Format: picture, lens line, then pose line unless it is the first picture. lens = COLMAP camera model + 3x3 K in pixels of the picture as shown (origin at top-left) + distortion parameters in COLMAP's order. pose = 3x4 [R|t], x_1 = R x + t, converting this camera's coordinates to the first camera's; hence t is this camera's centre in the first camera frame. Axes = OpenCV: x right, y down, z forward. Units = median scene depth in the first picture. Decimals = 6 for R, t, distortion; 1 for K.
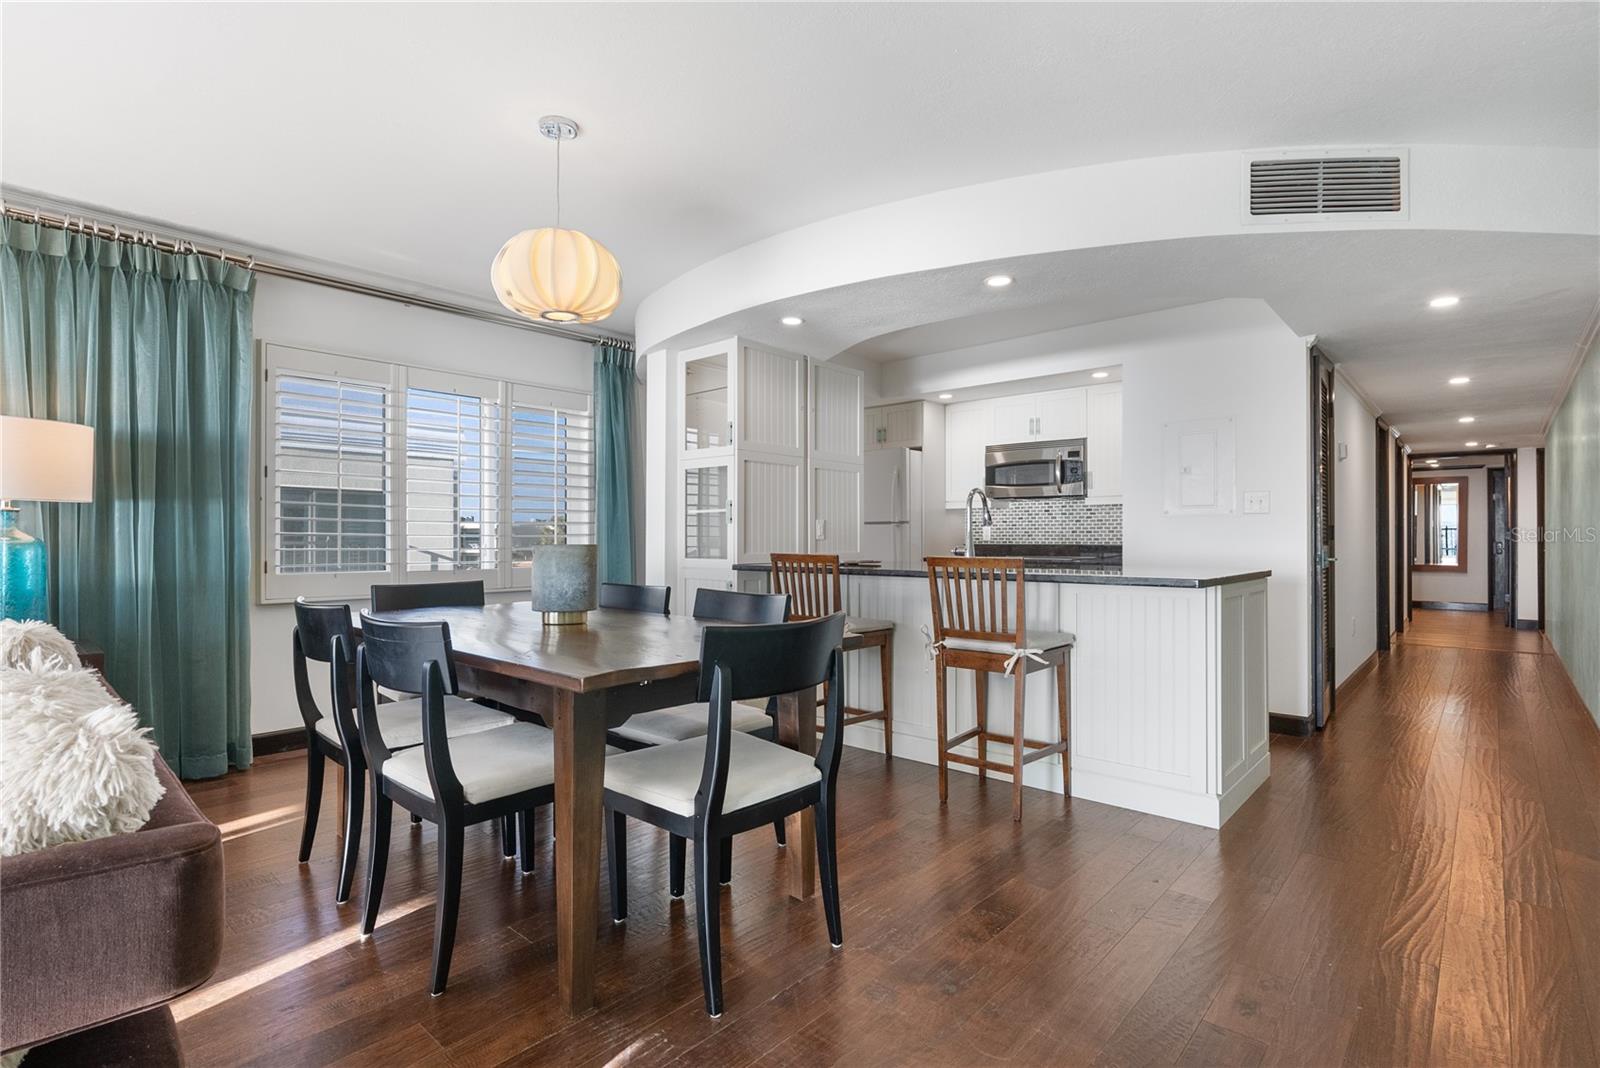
lens RADIAL K [[766.2, 0, 806.1], [0, 766.2, 536.3], [0, 0, 1]] dist [-0.010337, 0.002585]
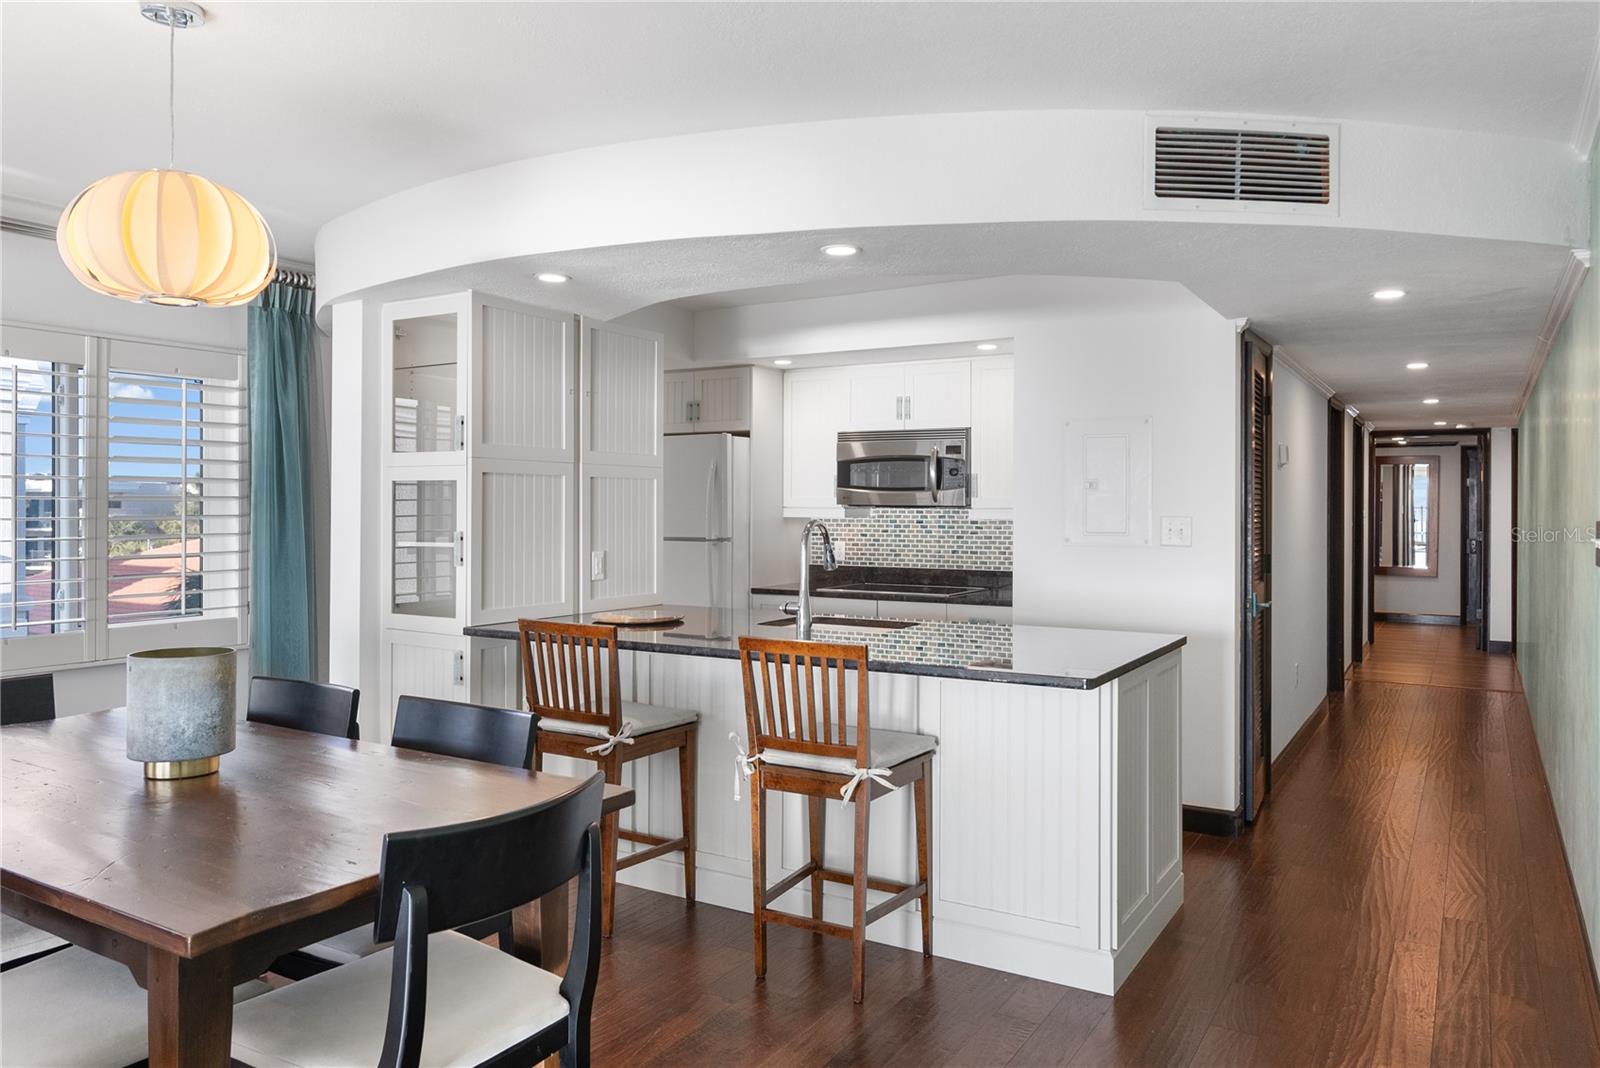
lens RADIAL K [[1103.5, 0, 813.7], [0, 1103.5, 505.7], [0, 0, 1]] dist [-0.008385, 0.007598]
pose [[0.981828, 0.002571, 0.189753, 0.023272], [-0.003208, 0.999990, 0.003047, -0.075934], [-0.189743, -0.003600, 0.981827, -0.019170]]
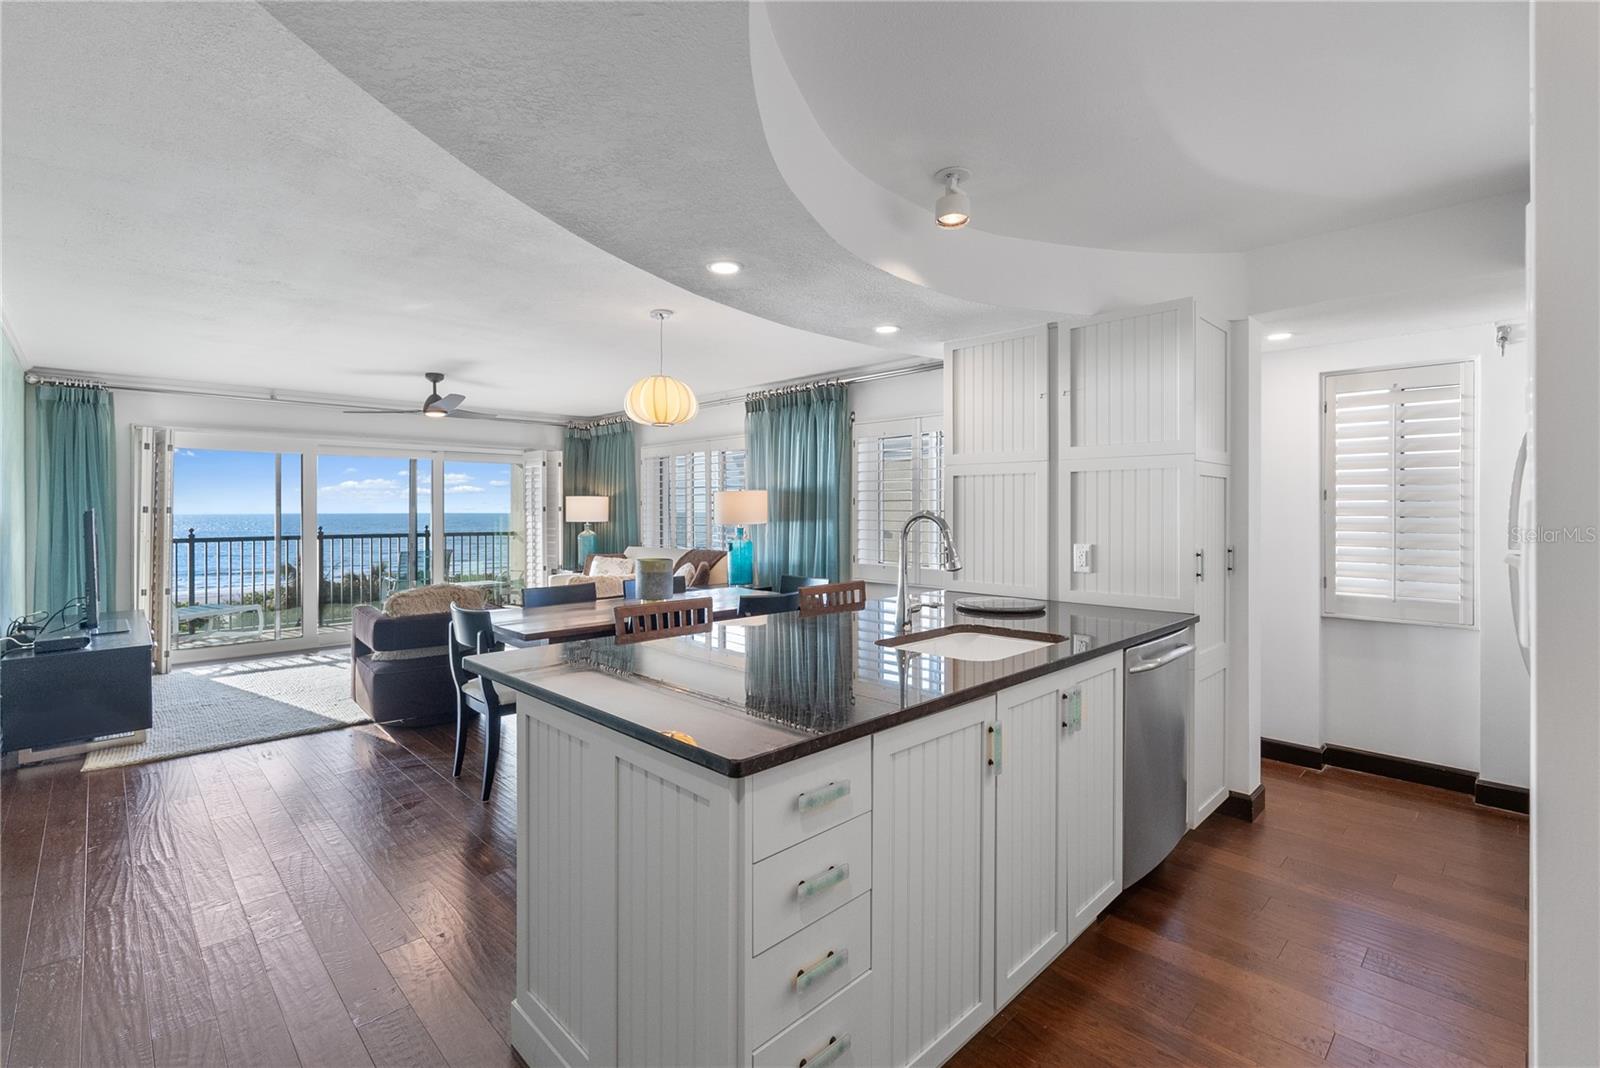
lens RADIAL K [[718.4, 0, 795.6], [0, 718.4, 511.9], [0, 0, 1]] dist [-0.006399, 0.000693]
pose [[-0.065199, 0.004997, -0.997860, 0.794379], [0.006178, 0.999970, 0.004604, -0.064242], [0.997853, -0.005865, -0.065228, 0.888408]]
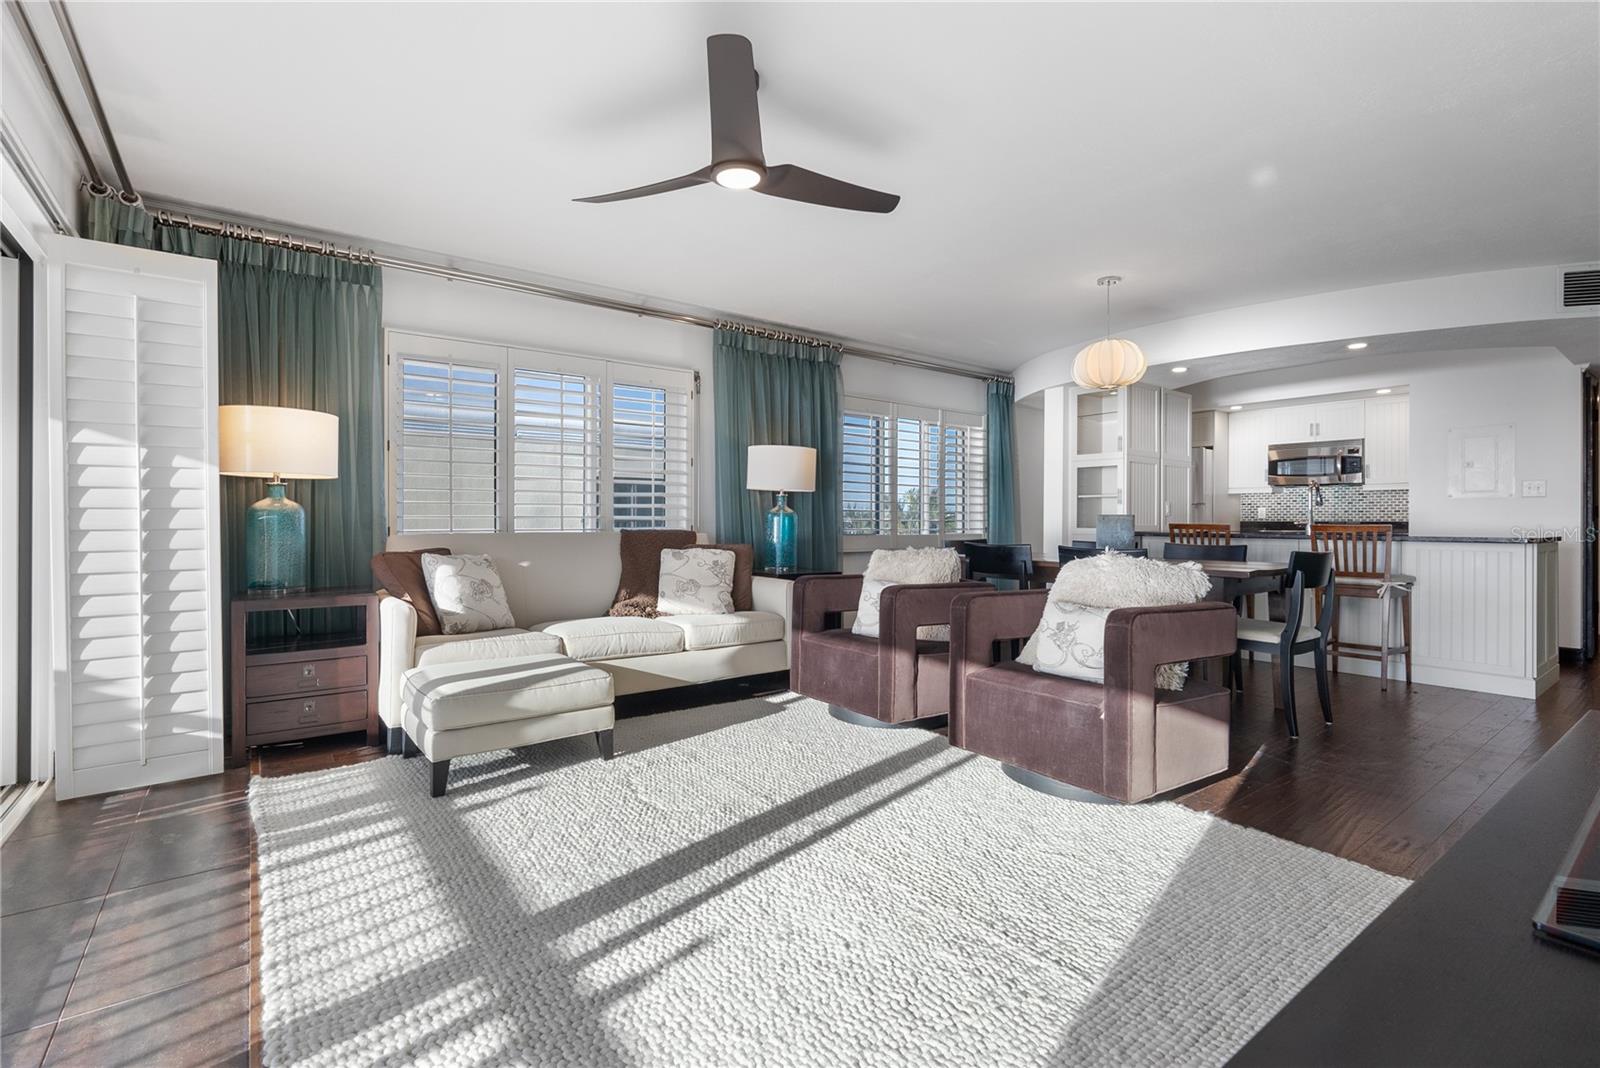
lens RADIAL K [[718.4, 0, 796.8], [0, 718.4, 521.5], [0, 0, 1]] dist [-0.006399, 0.000693]
pose [[0.981075, 0.005397, -0.193552, -0.457576], [-0.004446, 0.999976, 0.005348, 0.012358], [0.193576, -0.004386, 0.981075, -0.503248]]
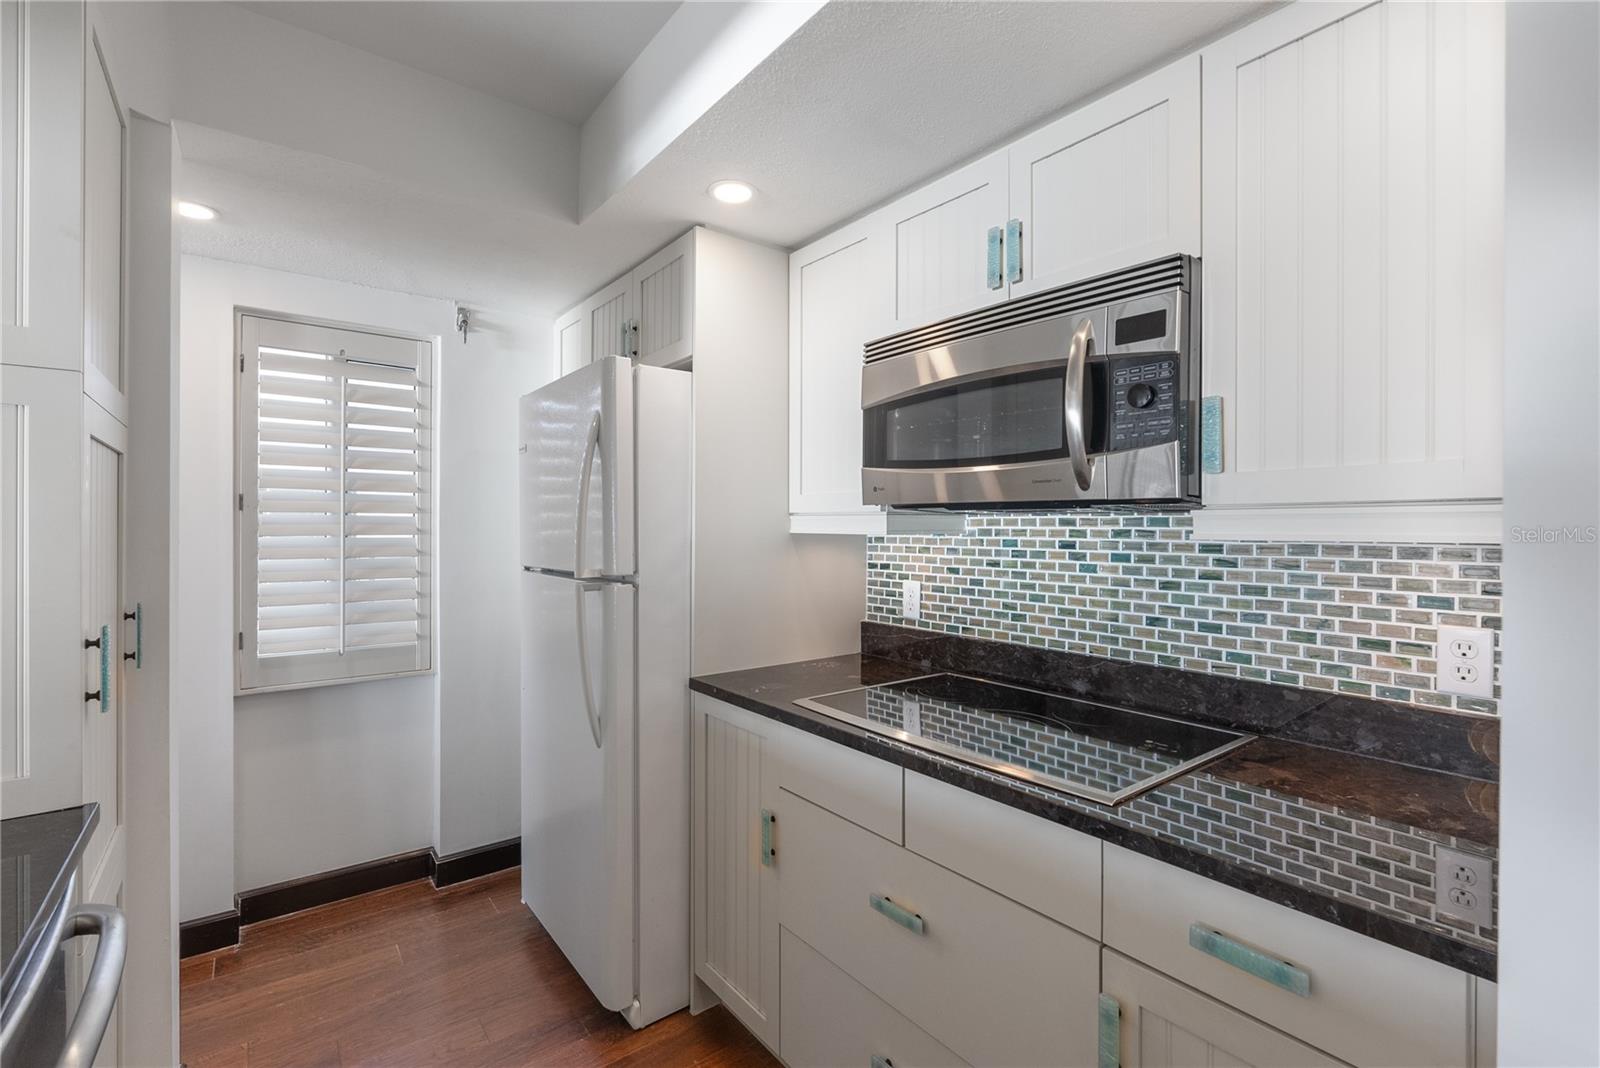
lens RADIAL K [[718.4, 0, 798.1], [0, 718.4, 528.9], [0, 0, 1]] dist [-0.006399, 0.000693]
pose [[0.983673, 0.003253, -0.179934, 0.381768], [-0.001868, 0.999967, 0.007864, -0.061902], [0.179953, -0.007399, 0.983647, 1.017640]]
